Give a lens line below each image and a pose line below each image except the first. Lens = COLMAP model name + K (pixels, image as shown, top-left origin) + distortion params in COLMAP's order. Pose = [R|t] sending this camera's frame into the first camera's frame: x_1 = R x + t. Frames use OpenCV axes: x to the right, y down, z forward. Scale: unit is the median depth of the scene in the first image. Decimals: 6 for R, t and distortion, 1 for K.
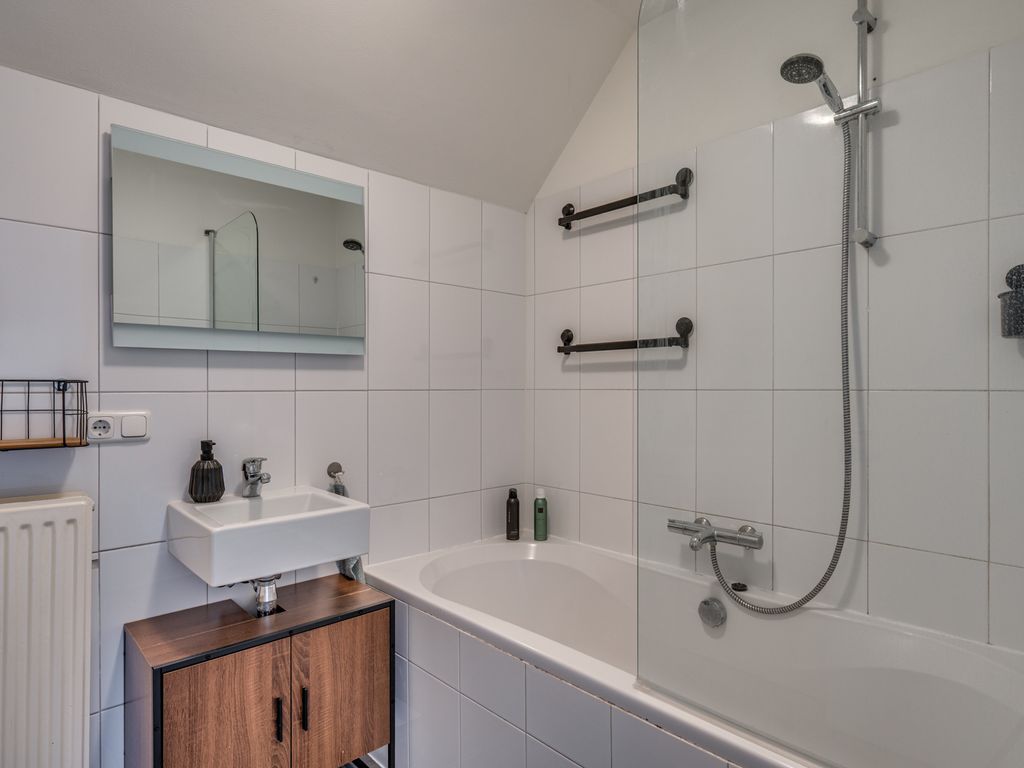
lens RADIAL K [[606.5, 0, 512.0], [0, 606.5, 384.0], [0, 0, 1]] dist [0.001851, 0.000756]
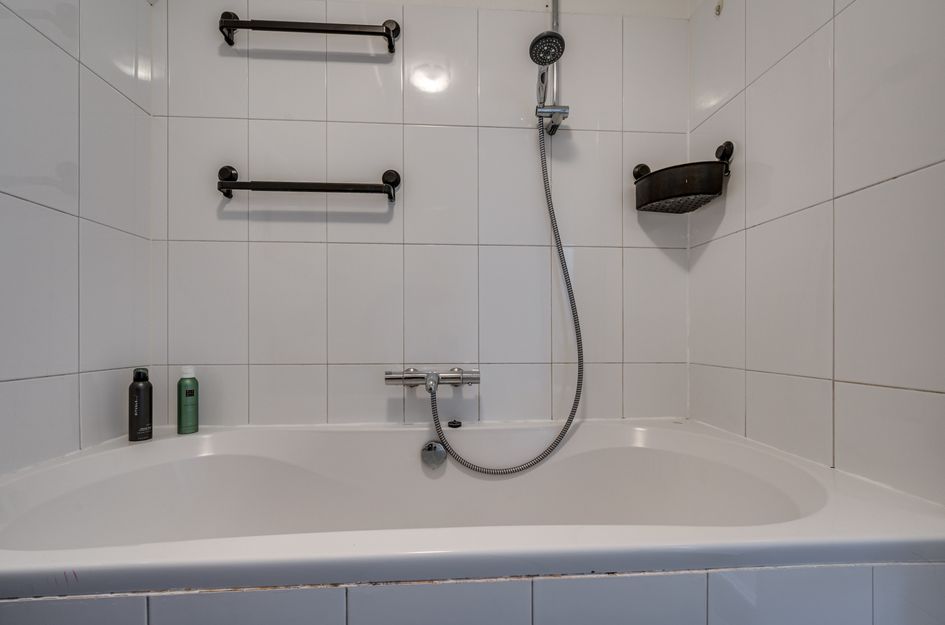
lens RADIAL K [[400.3, 0, 471.7], [0, 400.3, 334.0], [0, 0, 1]] dist [0.000446, 0.000004]
pose [[0.623864, -0.000834, 0.781532, -0.126199], [0.000360, 1.000000, 0.000780, 0.135656], [-0.781533, -0.000206, 0.623864, 0.416413]]
